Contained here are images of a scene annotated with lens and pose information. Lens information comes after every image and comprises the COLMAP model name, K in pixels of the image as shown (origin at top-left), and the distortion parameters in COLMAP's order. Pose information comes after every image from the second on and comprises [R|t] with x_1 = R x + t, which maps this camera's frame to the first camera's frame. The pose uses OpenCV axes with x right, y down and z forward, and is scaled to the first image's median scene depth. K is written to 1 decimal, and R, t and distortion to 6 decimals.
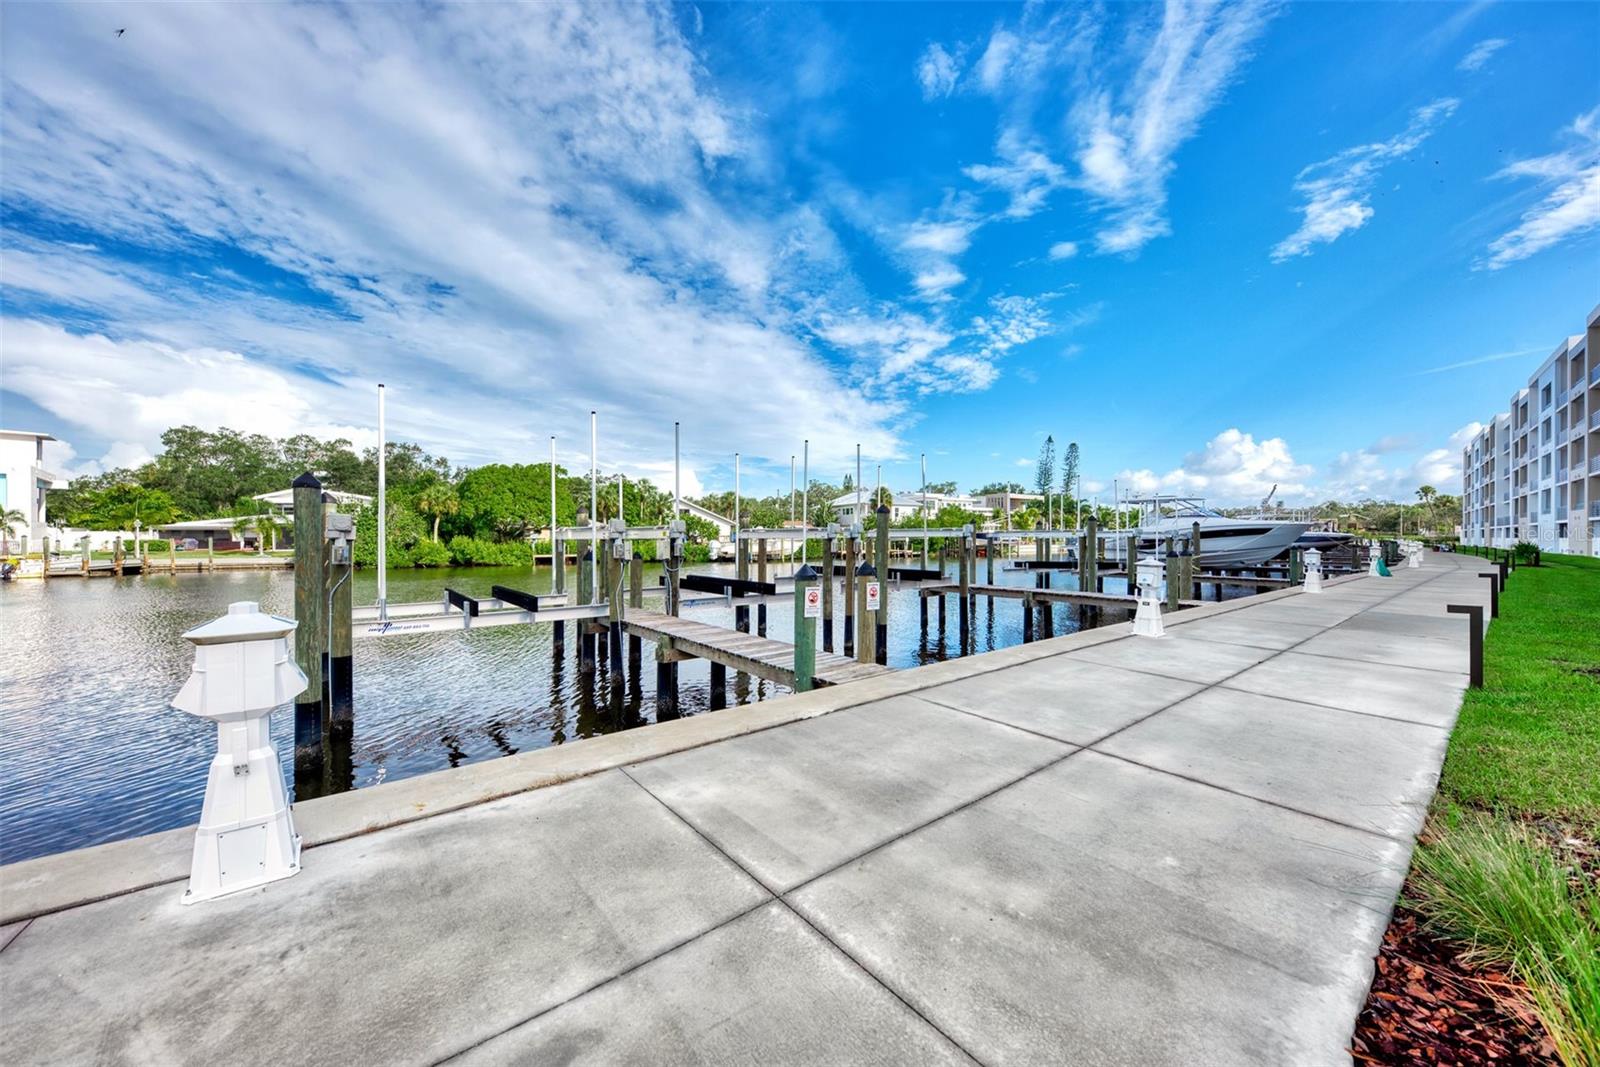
lens RADIAL K [[571.9, 0, 800.0], [0, 571.9, 533.5], [0, 0, 1]] dist [-0.002107, -0.000310]
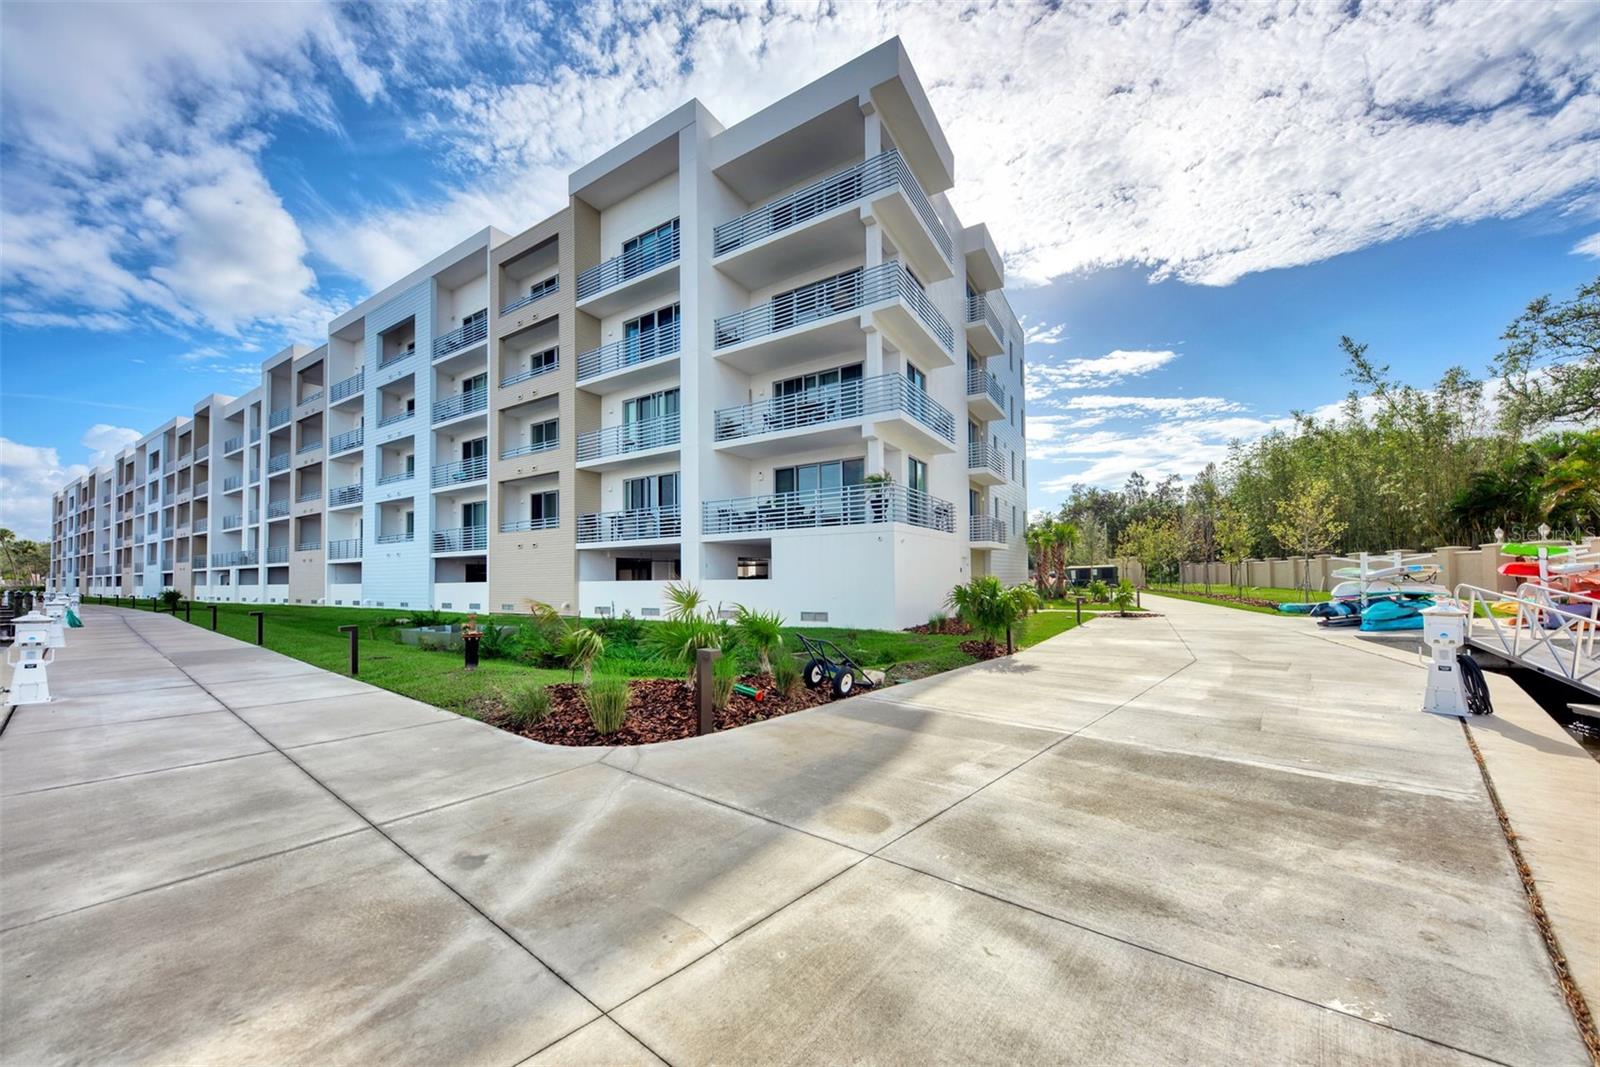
lens RADIAL K [[564.7, 0, 803.1], [0, 564.7, 576.3], [0, 0, 1]] dist [0.000057, 0.000020]
pose [[-0.238362, 0.005228, 0.971162, -0.351796], [0.004826, 0.999980, -0.004199, -0.003301], [-0.971164, 0.003686, -0.238383, 0.049139]]
